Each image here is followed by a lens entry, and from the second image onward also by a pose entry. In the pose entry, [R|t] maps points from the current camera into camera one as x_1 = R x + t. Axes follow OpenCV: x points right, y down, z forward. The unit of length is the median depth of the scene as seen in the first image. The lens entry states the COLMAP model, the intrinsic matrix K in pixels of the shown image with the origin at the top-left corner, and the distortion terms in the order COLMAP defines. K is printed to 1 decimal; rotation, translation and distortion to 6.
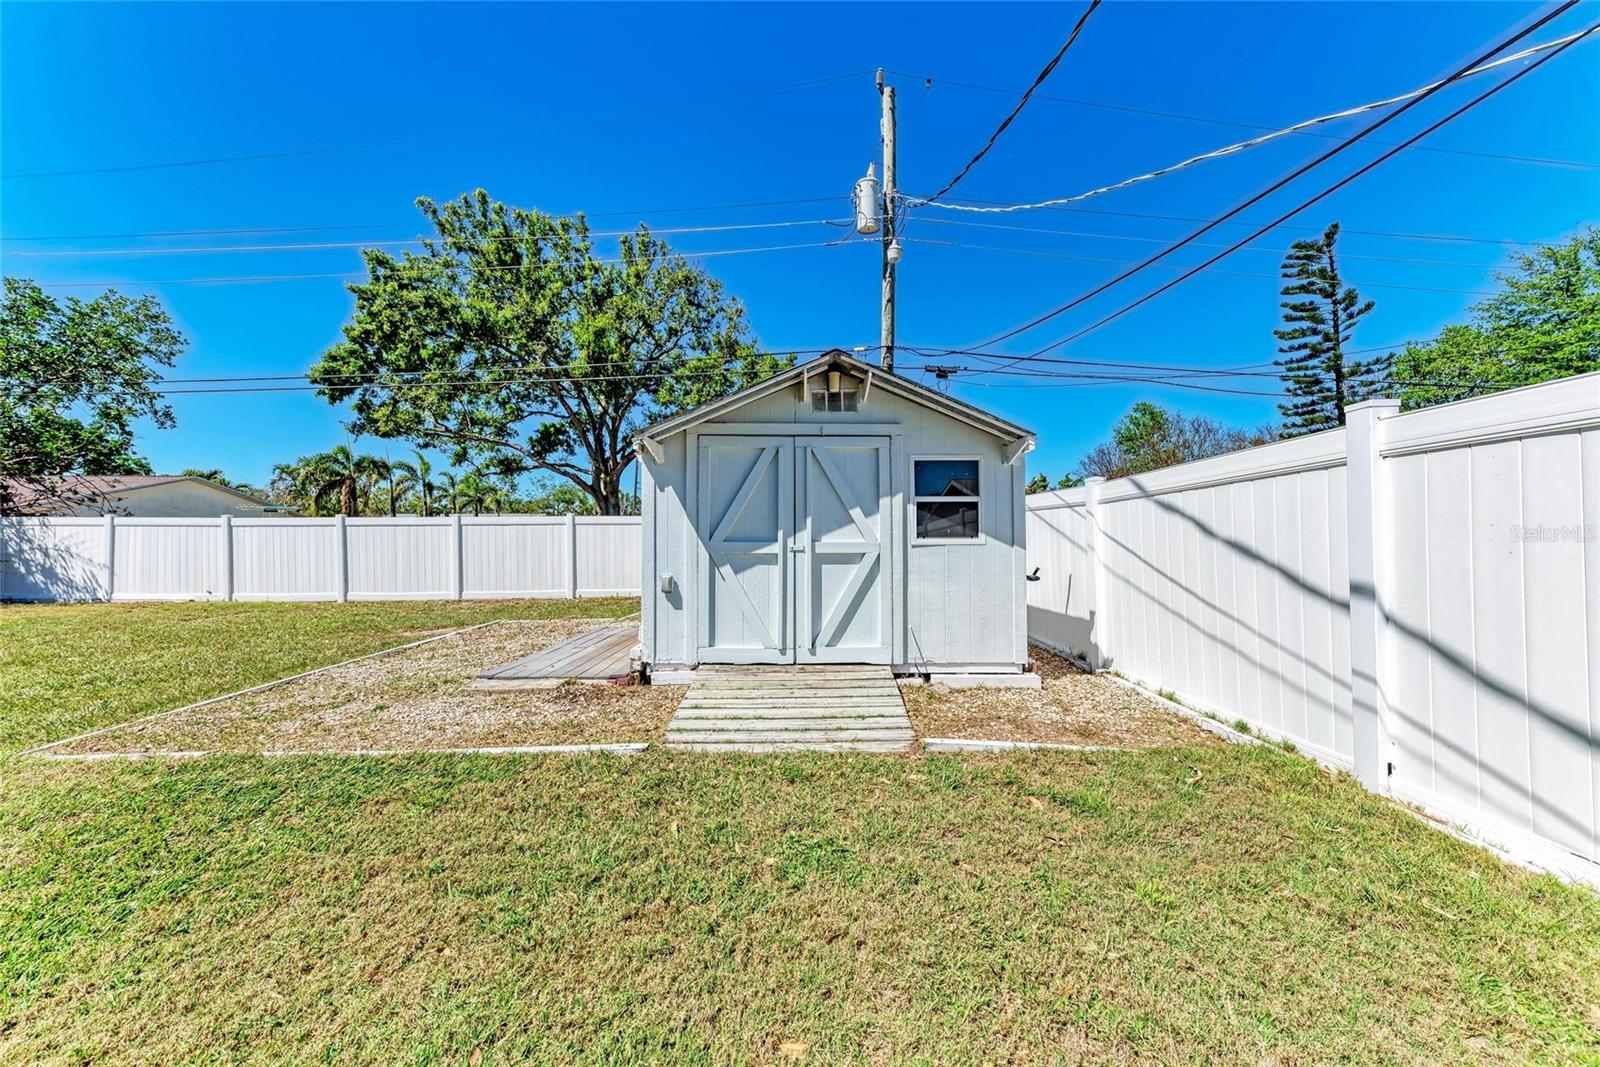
lens RADIAL K [[562.1, 0, 792.5], [0, 562.1, 539.9], [0, 0, 1]] dist [0.004703, -0.000430]
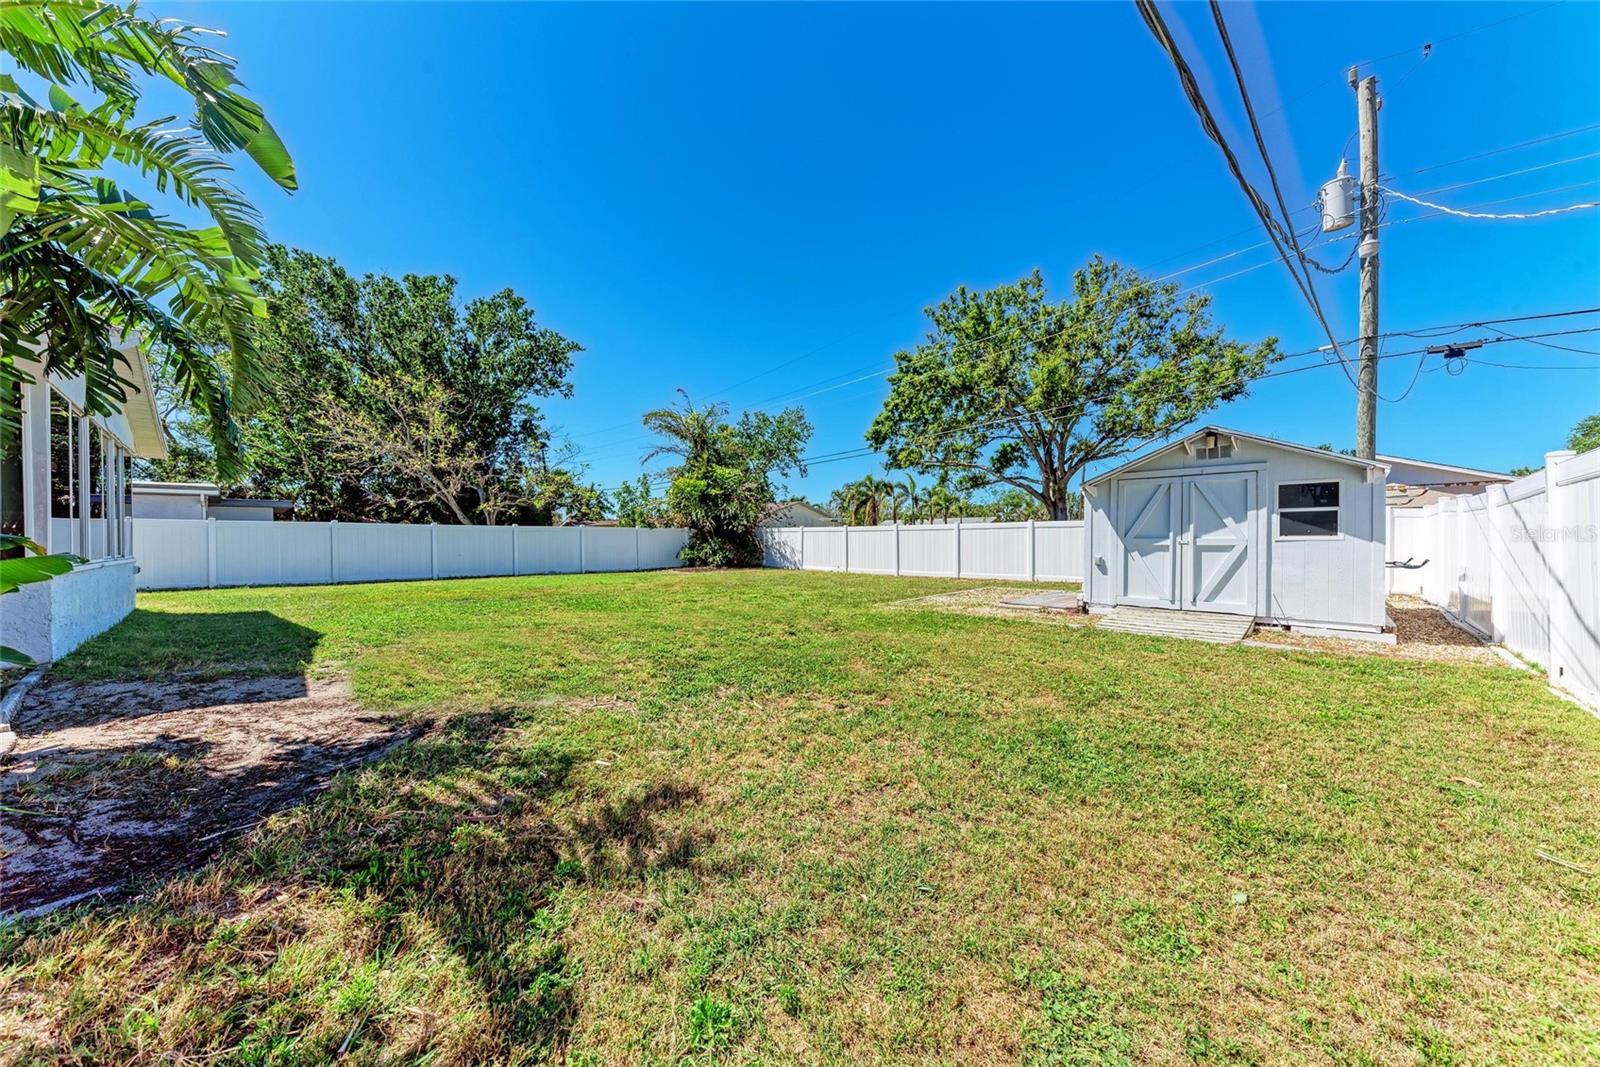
lens RADIAL K [[562.1, 0, 796.3], [0, 562.1, 549.2], [0, 0, 1]] dist [0.004703, -0.000430]
pose [[0.736611, 0.012654, -0.676198, 0.087290], [-0.001886, 0.999859, 0.016657, 0.002789], [0.676314, -0.010995, 0.736532, -0.306835]]
